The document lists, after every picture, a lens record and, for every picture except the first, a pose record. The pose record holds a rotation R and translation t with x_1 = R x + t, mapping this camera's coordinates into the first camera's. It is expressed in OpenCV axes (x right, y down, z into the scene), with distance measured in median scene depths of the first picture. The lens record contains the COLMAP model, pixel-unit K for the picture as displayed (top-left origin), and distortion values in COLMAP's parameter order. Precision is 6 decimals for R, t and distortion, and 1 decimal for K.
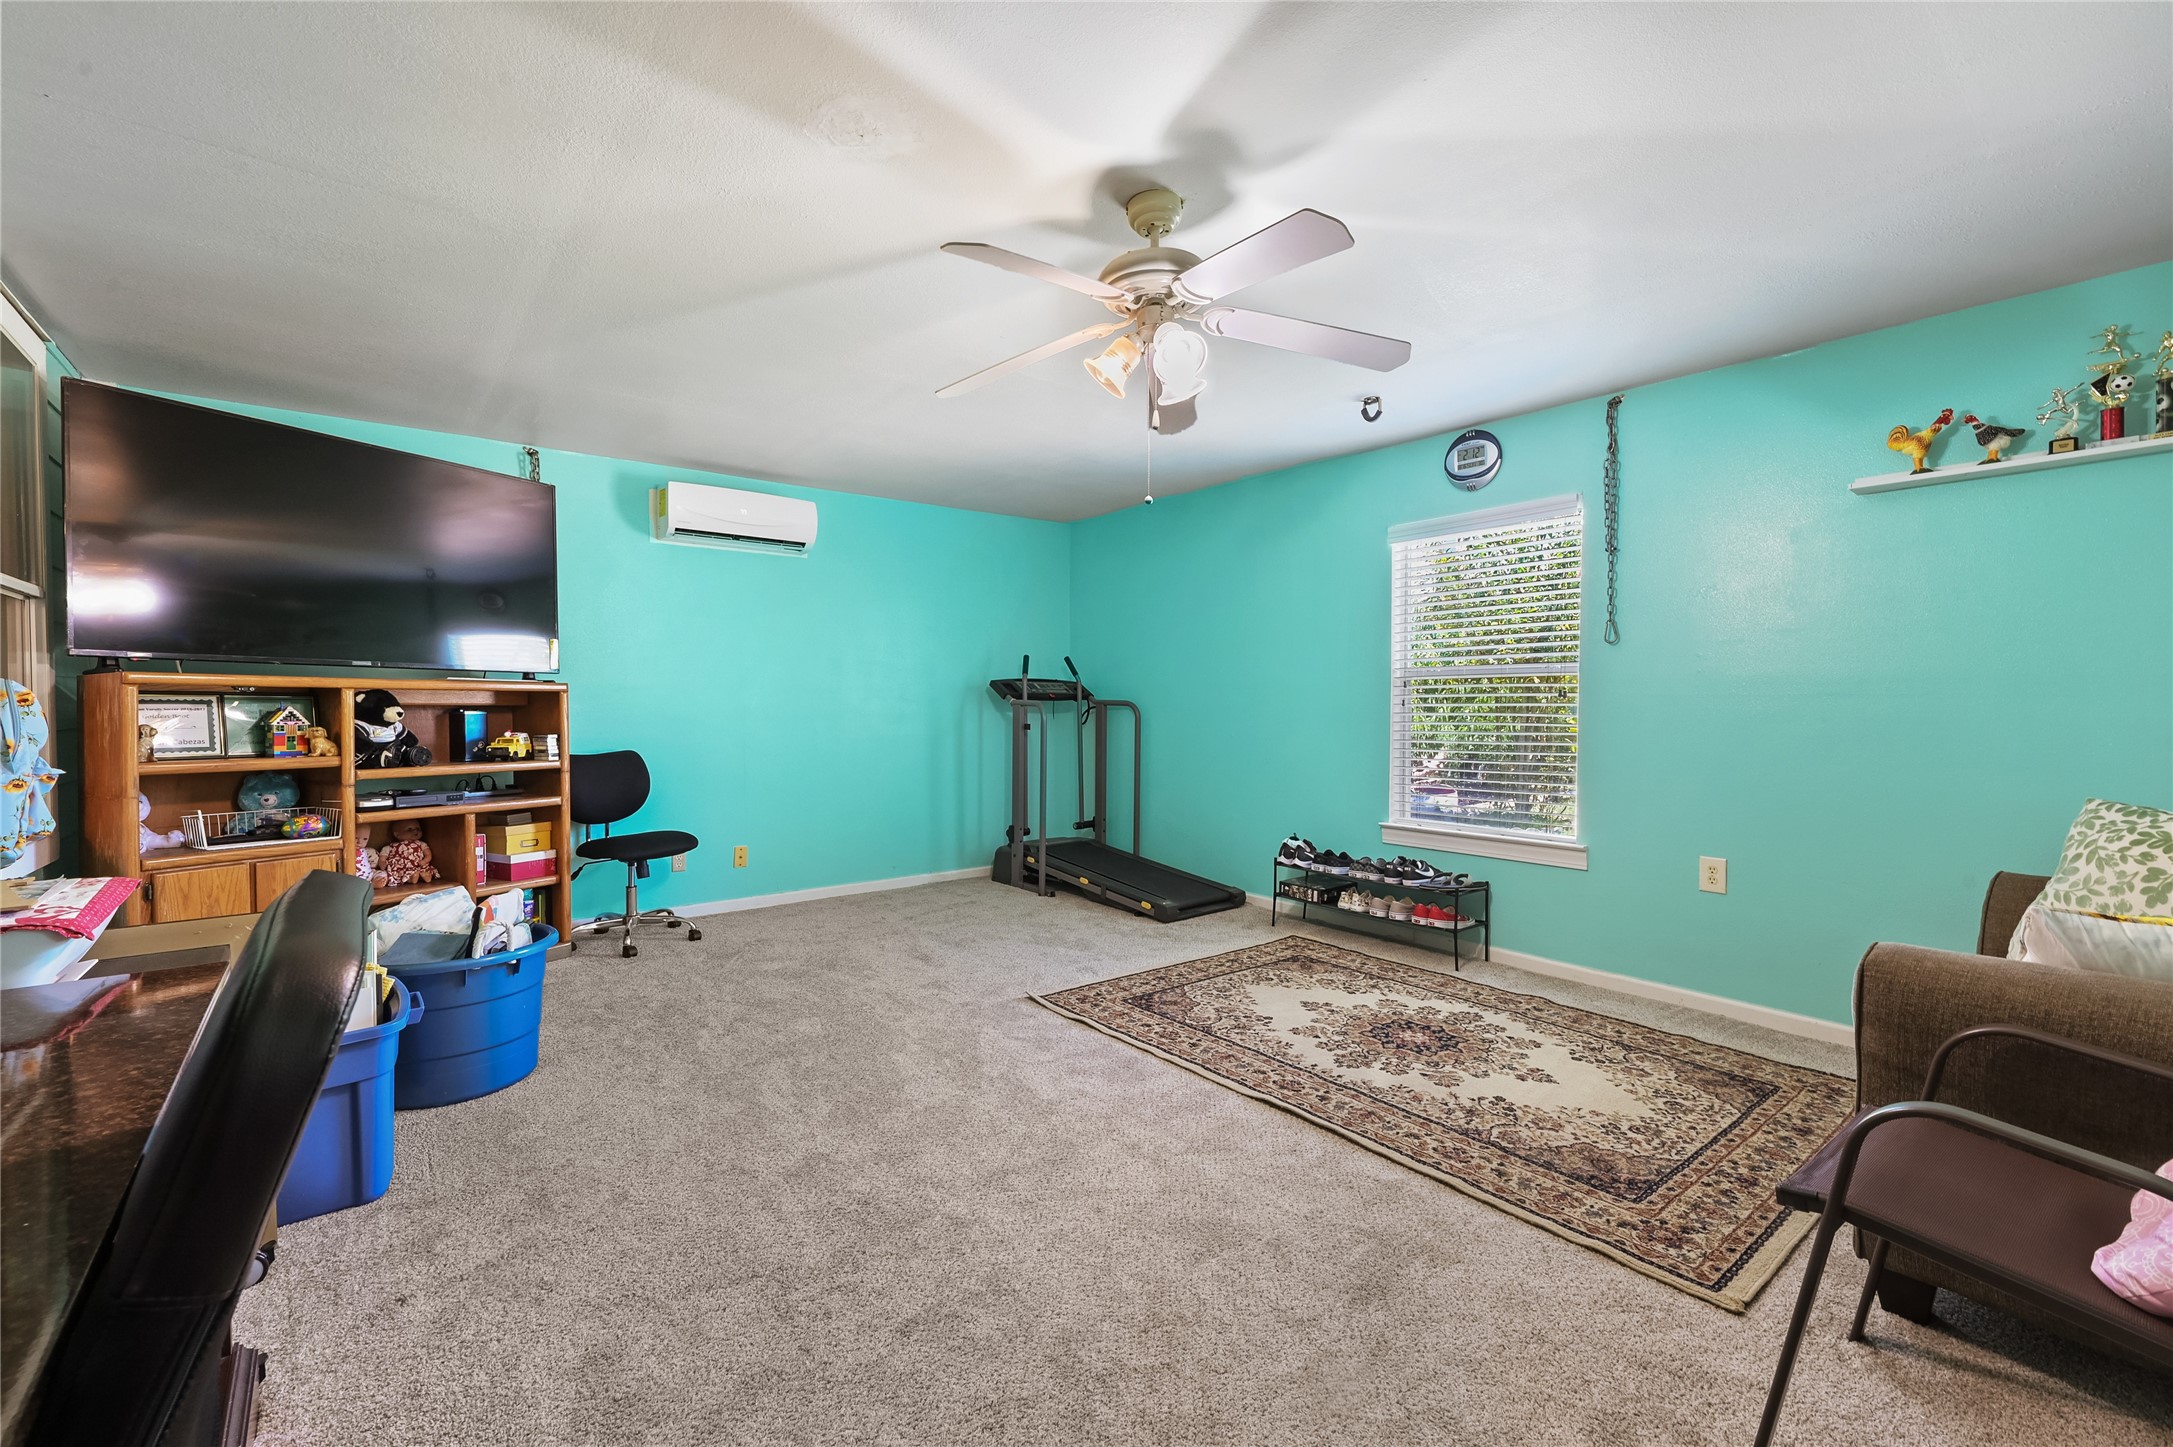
lens RADIAL K [[933.8, 0, 1093.9], [0, 933.8, 738.2], [0, 0, 1]] dist [-0.002168, -0.000216]
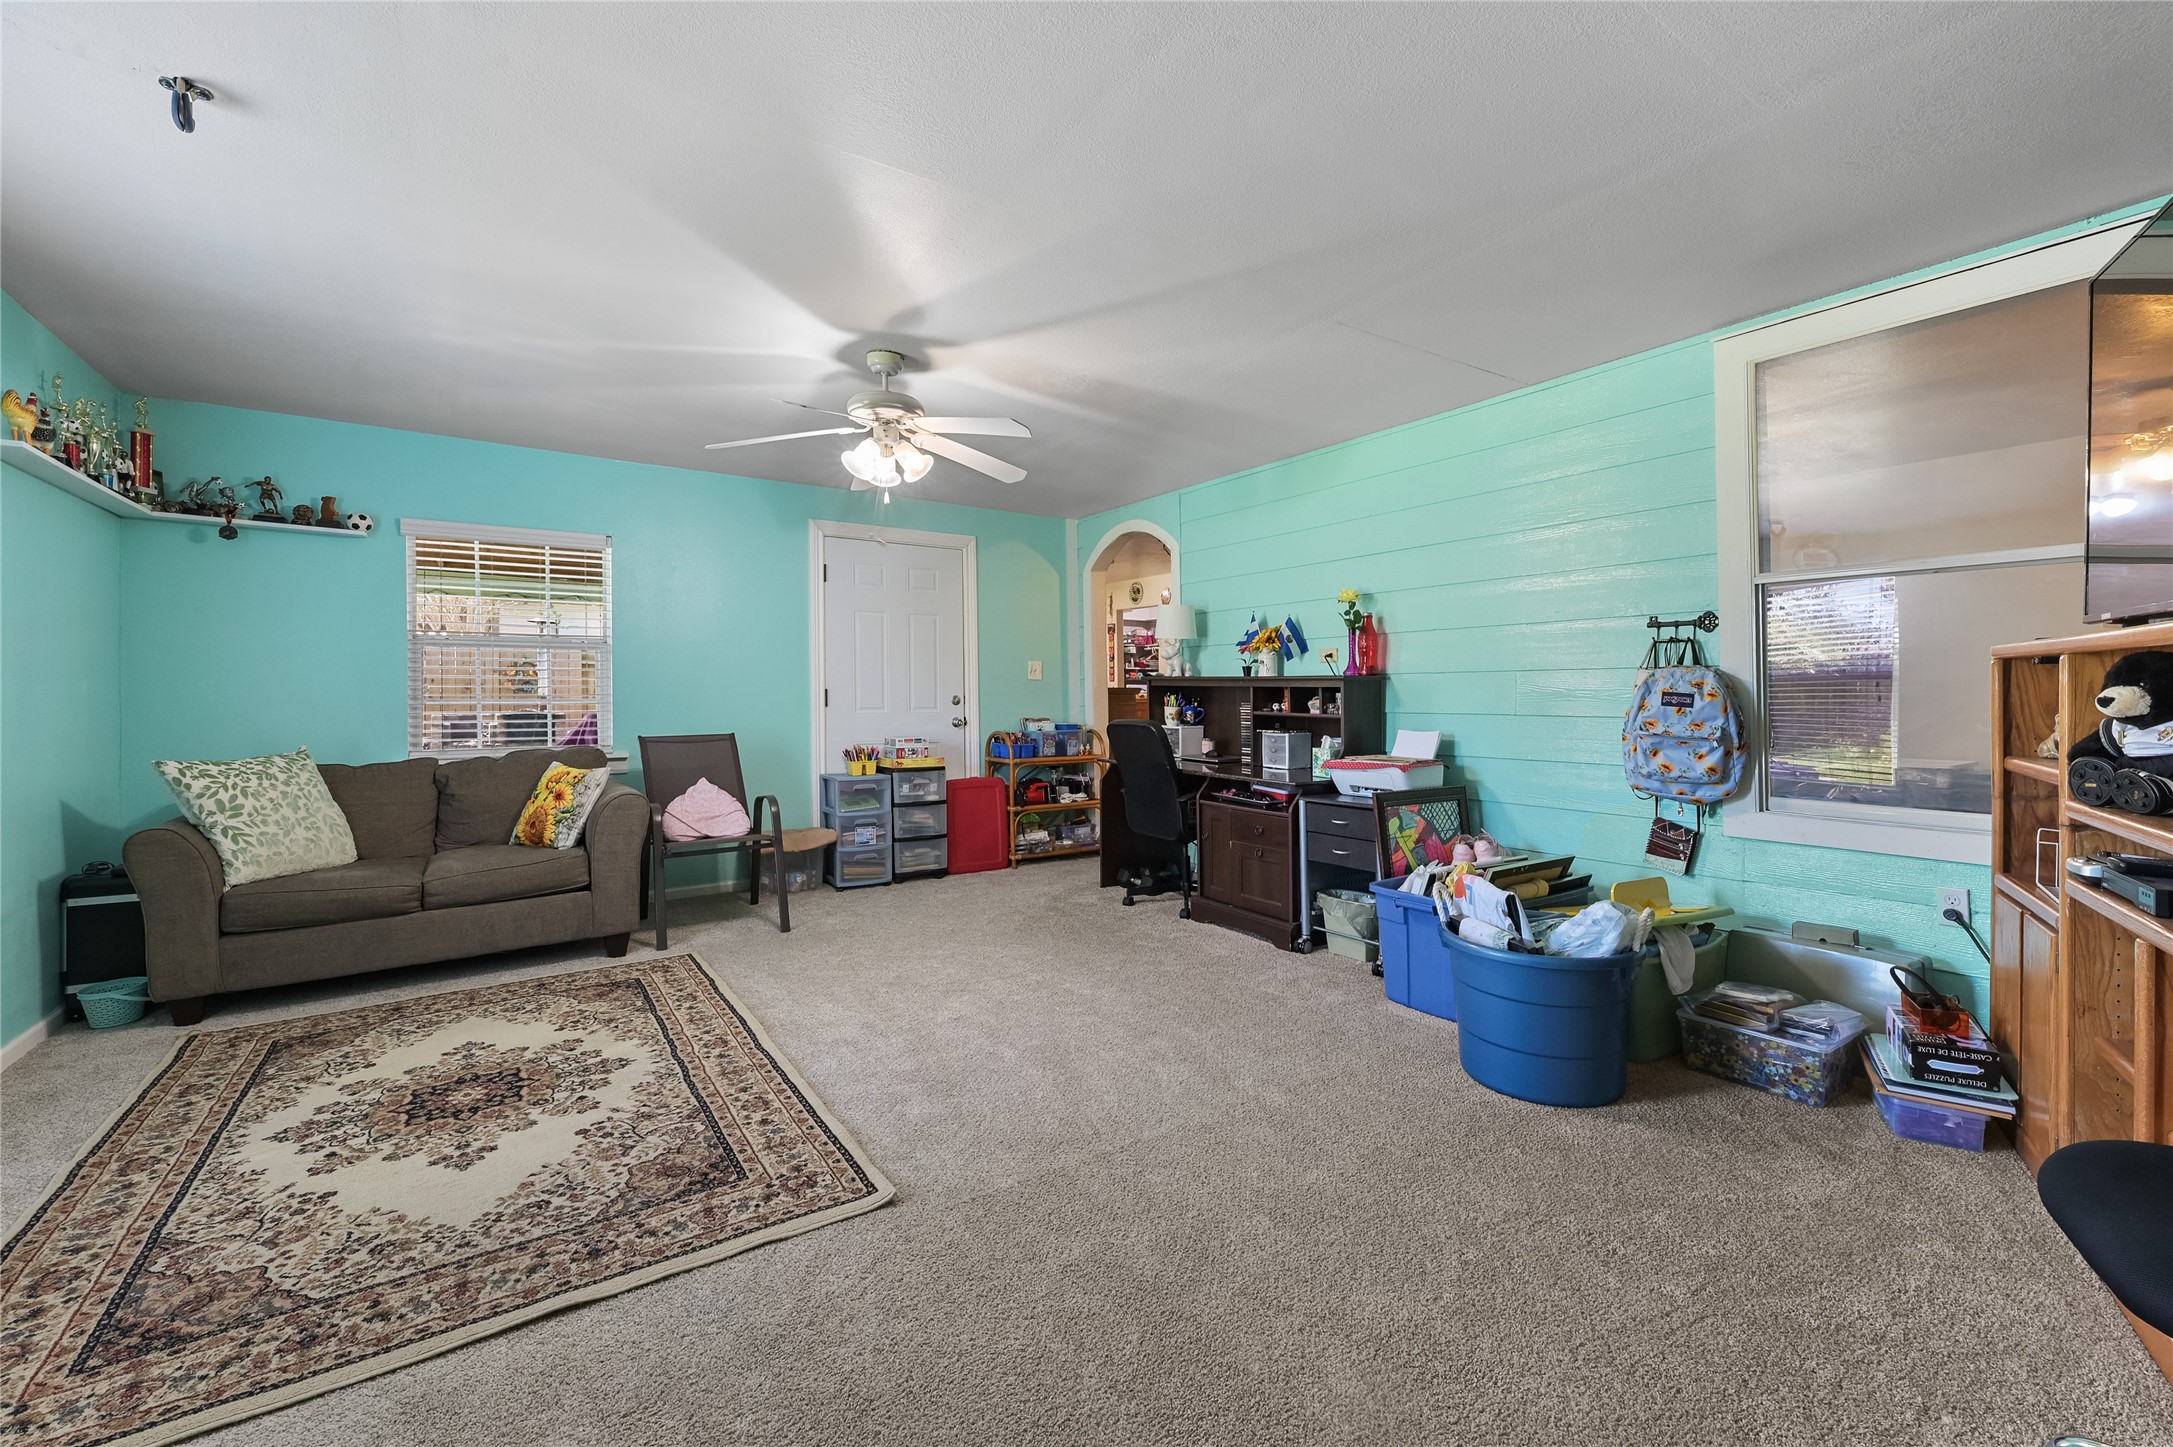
lens RADIAL K [[933.8, 0, 1093.2], [0, 933.8, 715.7], [0, 0, 1]] dist [-0.002168, -0.000216]
pose [[-0.996651, -0.000934, 0.081764, -0.278603], [0.003541, 0.998504, 0.054568, -0.056744], [-0.081693, 0.054675, -0.995157, 1.796658]]
